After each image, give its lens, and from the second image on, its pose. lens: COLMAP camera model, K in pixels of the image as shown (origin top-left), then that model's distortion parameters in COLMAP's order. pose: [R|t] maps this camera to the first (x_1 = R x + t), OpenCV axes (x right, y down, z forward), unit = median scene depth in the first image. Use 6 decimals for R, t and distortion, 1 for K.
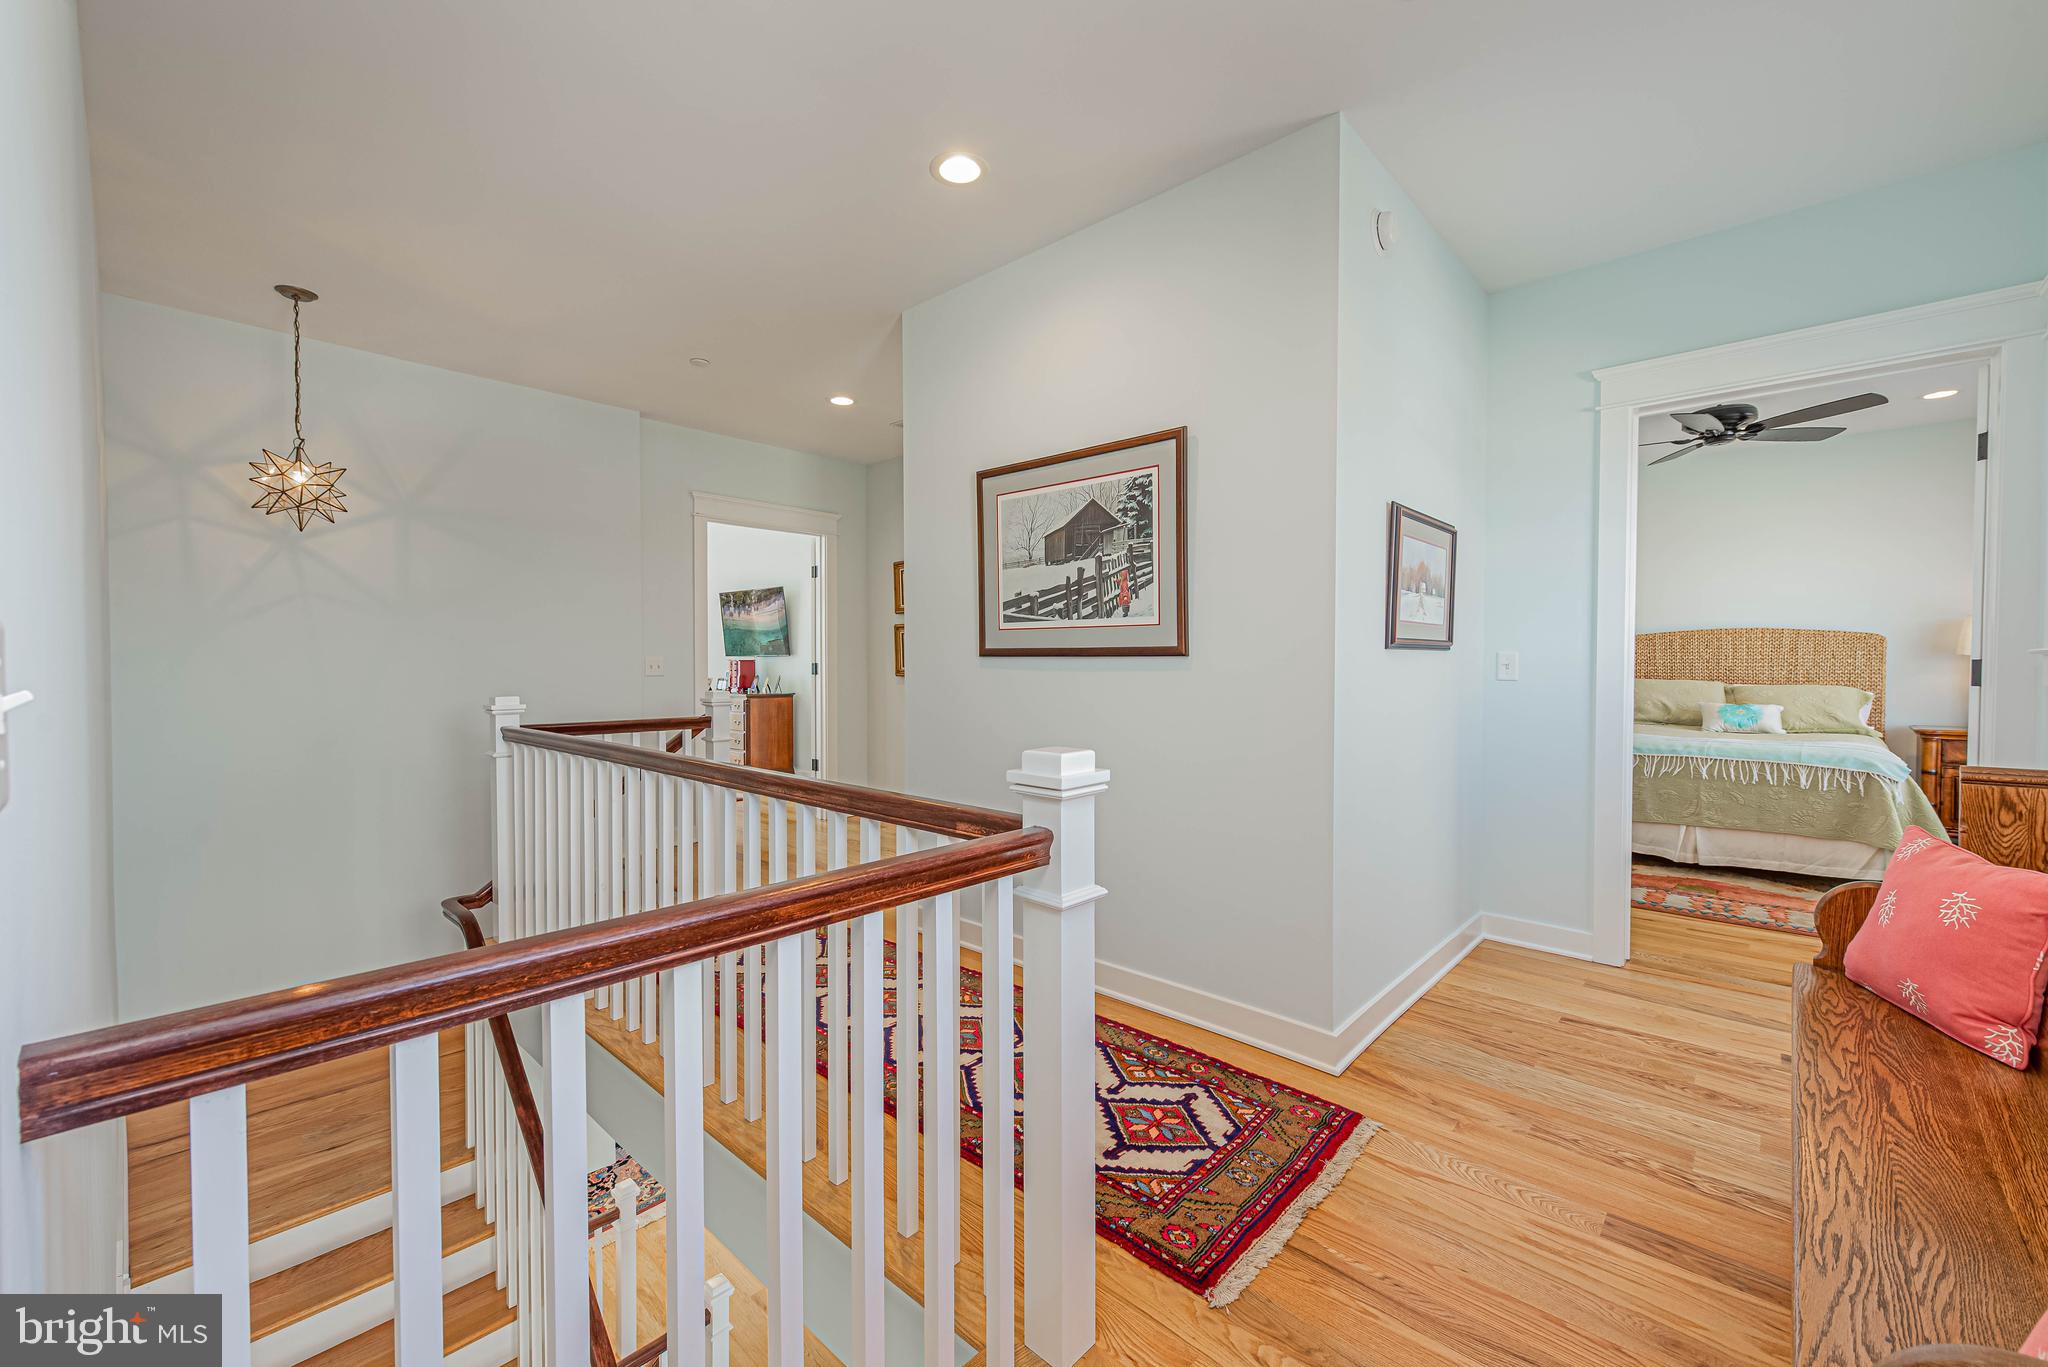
lens RADIAL K [[805.9, 0, 1034.2], [0, 805.9, 687.3], [0, 0, 1]] dist [0.001463, -0.000027]
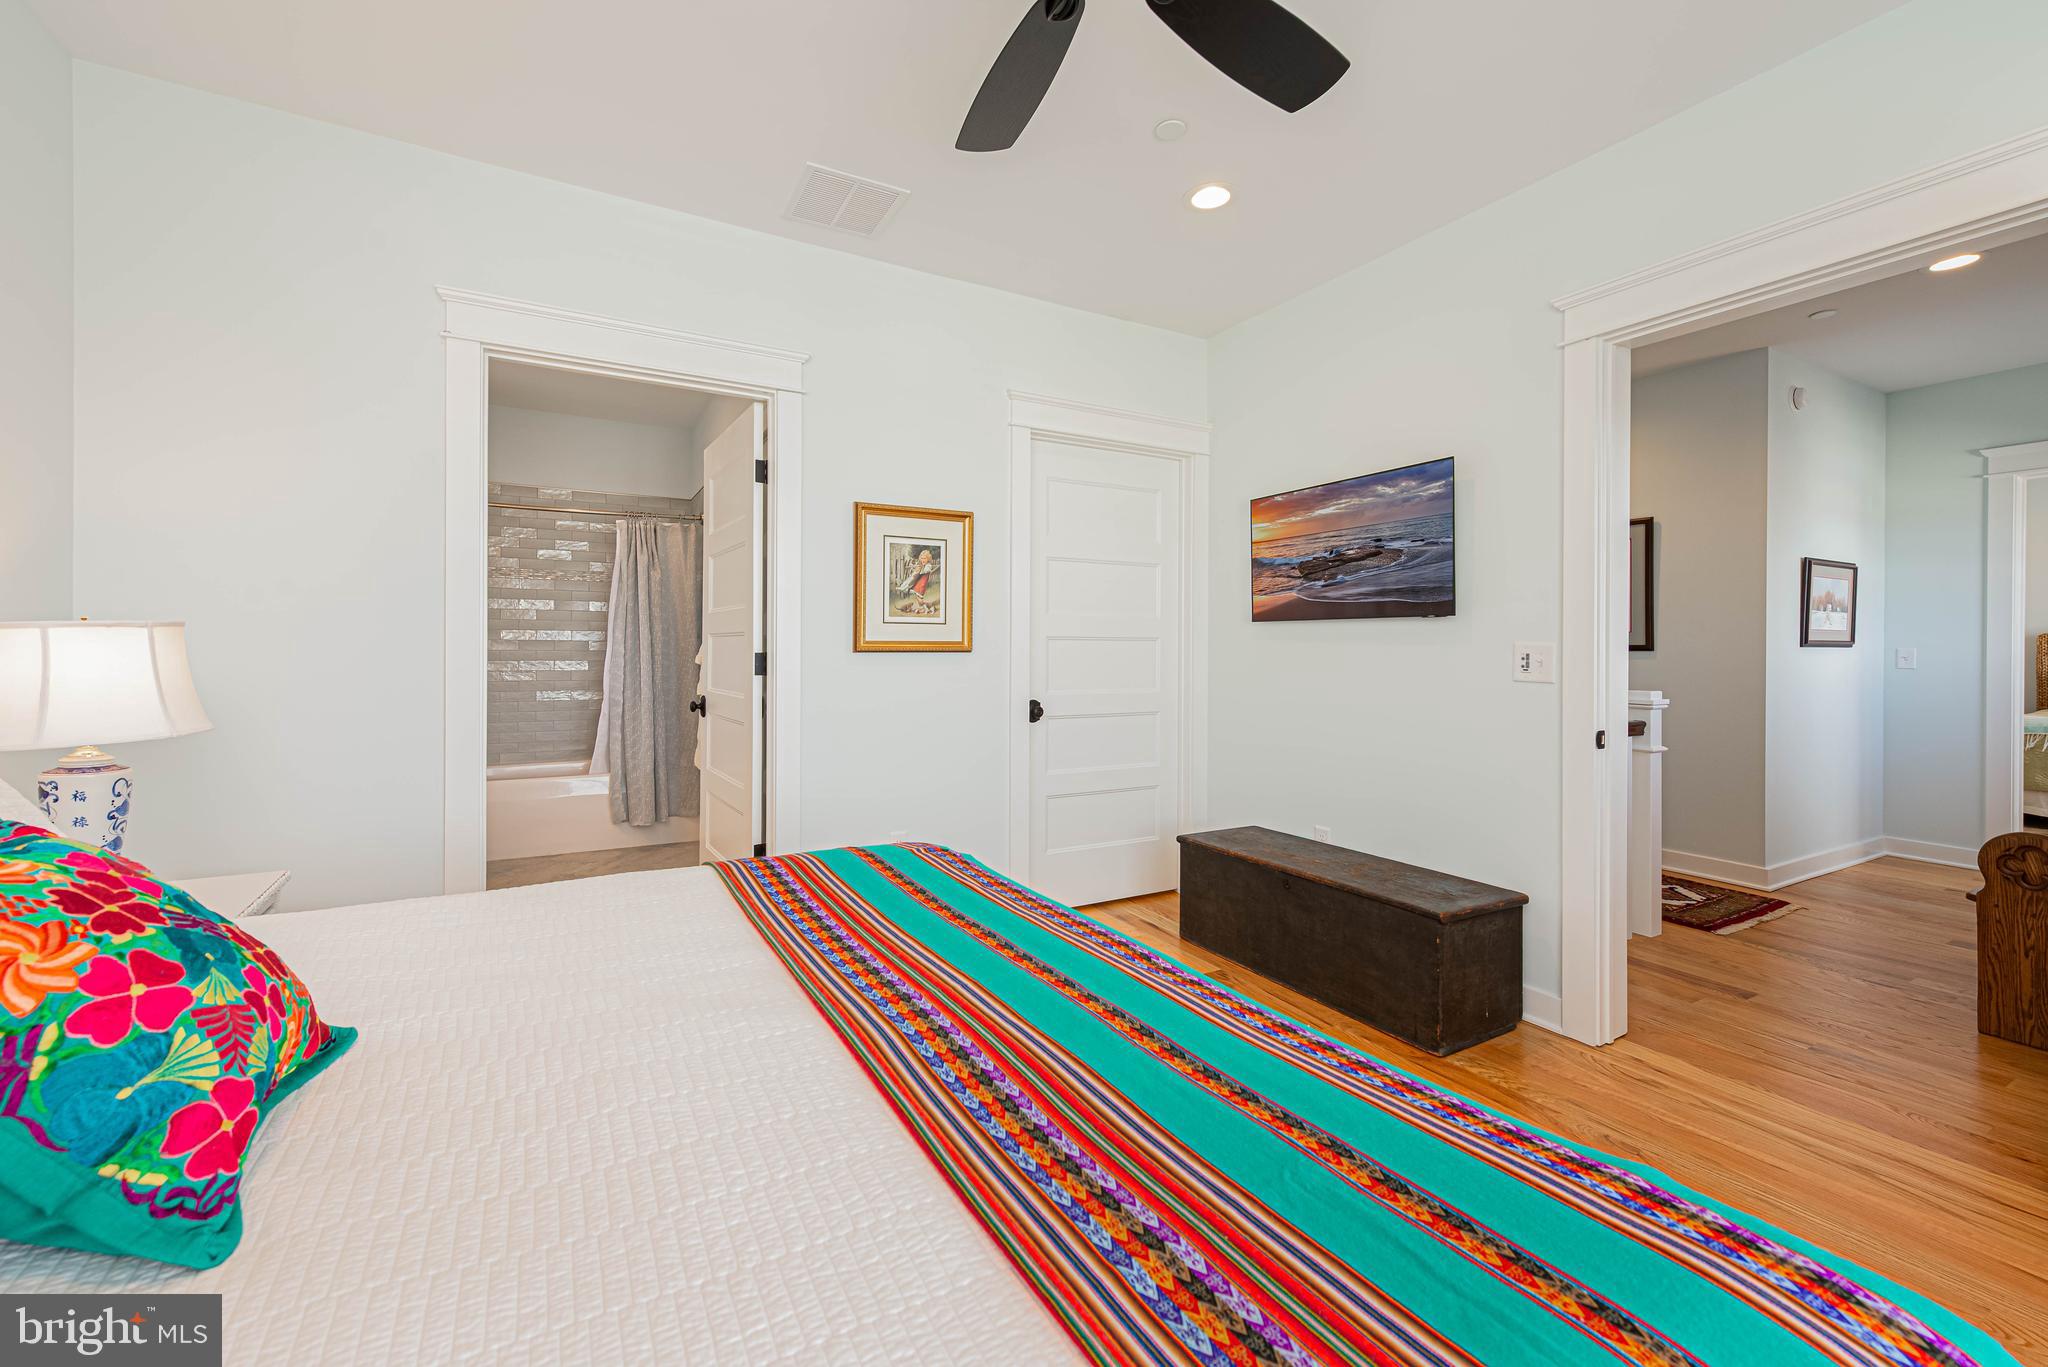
lens RADIAL K [[832.3, 0, 1006.2], [0, 832.3, 664.4], [0, 0, 1]] dist [0.000561, 0.000068]
pose [[0.945067, 0.004548, -0.326846, -0.511859], [-0.010107, 0.999832, -0.015312, 0.027928], [0.326722, 0.017774, 0.944953, -1.074063]]
